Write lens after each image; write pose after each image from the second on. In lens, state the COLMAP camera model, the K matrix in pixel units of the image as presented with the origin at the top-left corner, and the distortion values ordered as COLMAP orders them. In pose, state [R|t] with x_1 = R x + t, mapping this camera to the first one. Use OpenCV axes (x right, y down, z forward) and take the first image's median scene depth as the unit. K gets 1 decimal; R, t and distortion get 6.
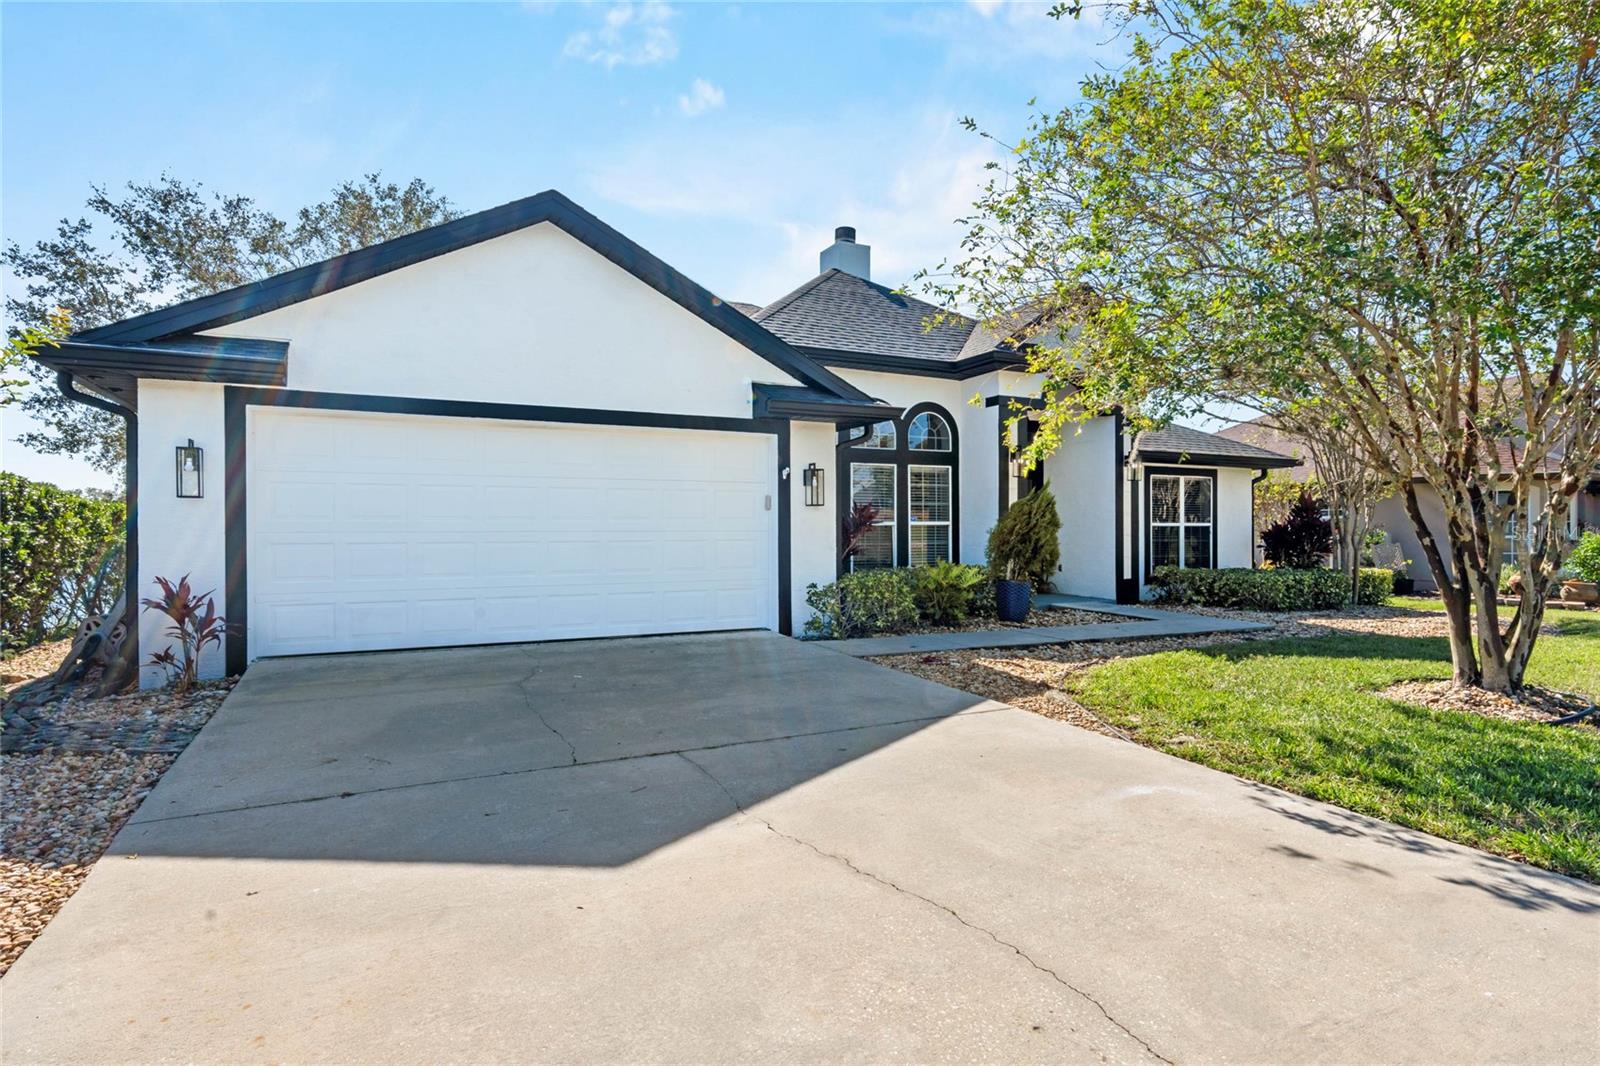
lens RADIAL K [[819.1, 0, 800.0], [0, 819.1, 533.0], [0, 0, 1]] dist [0.015740, 0.000063]
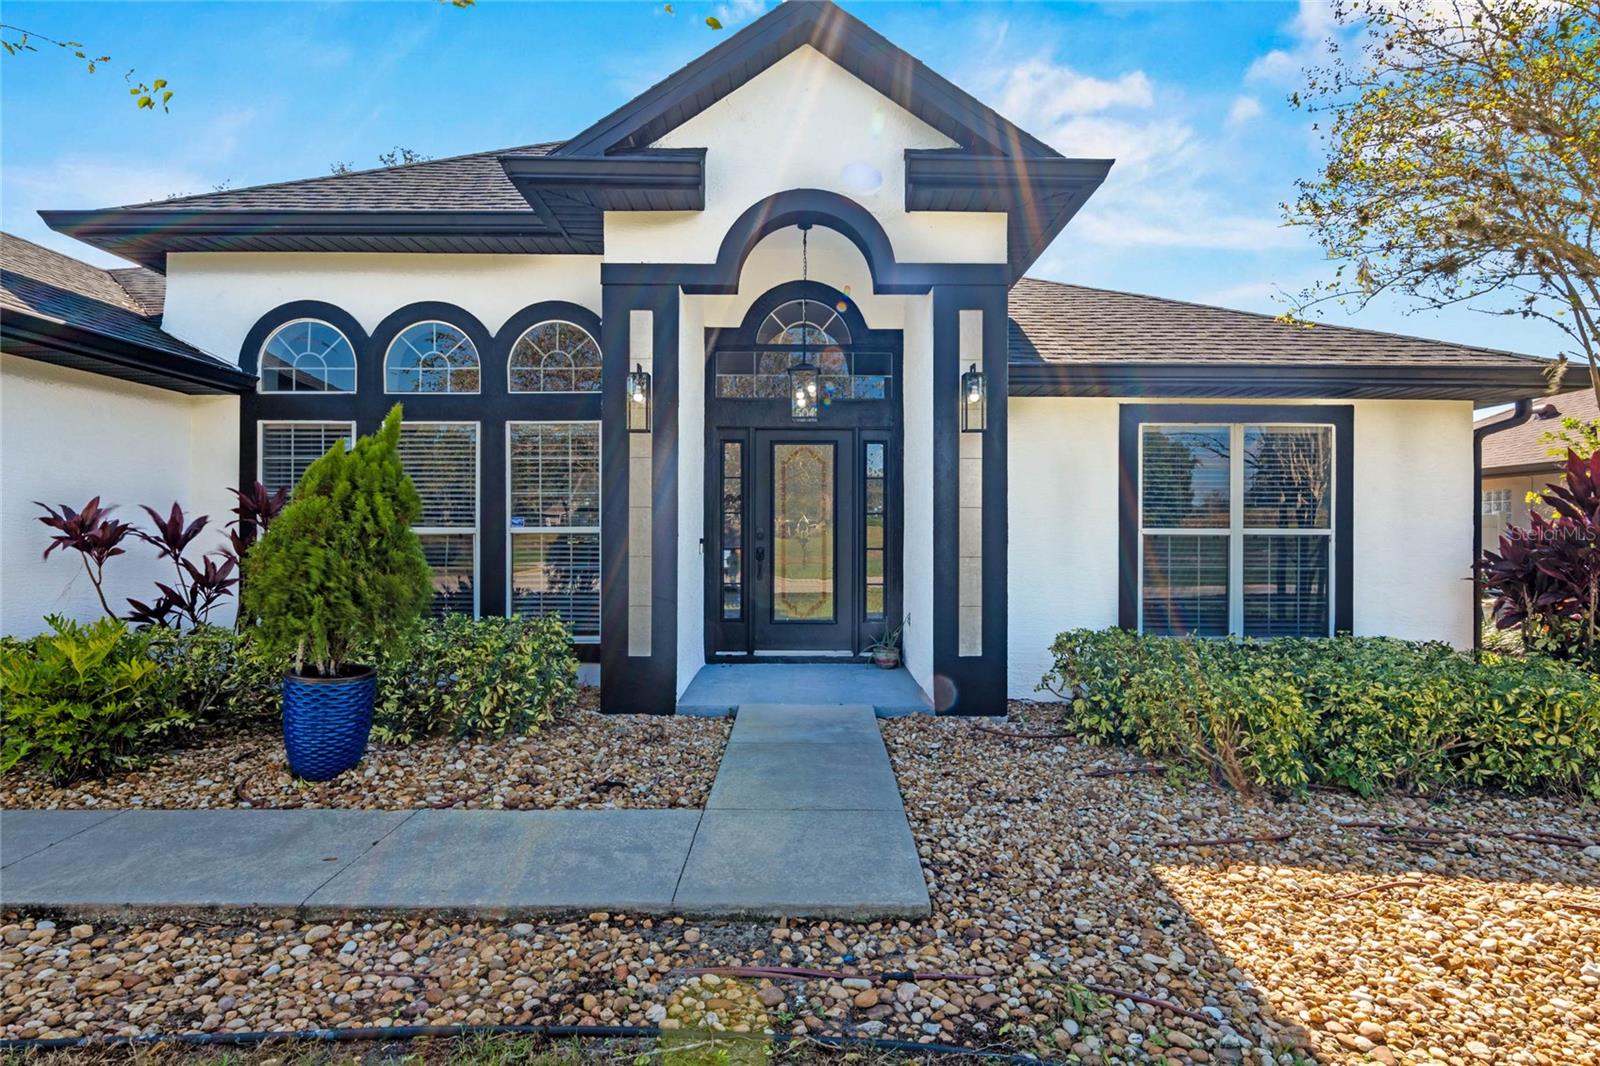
lens RADIAL K [[819.1, 0, 800.0], [0, 819.1, 533.0], [0, 0, 1]] dist [0.015740, 0.000063]
pose [[0.898920, 0.002892, -0.438104, 0.541822], [-0.004707, 0.999984, -0.003056, -0.009125], [0.438088, 0.004809, 0.898919, 0.599016]]
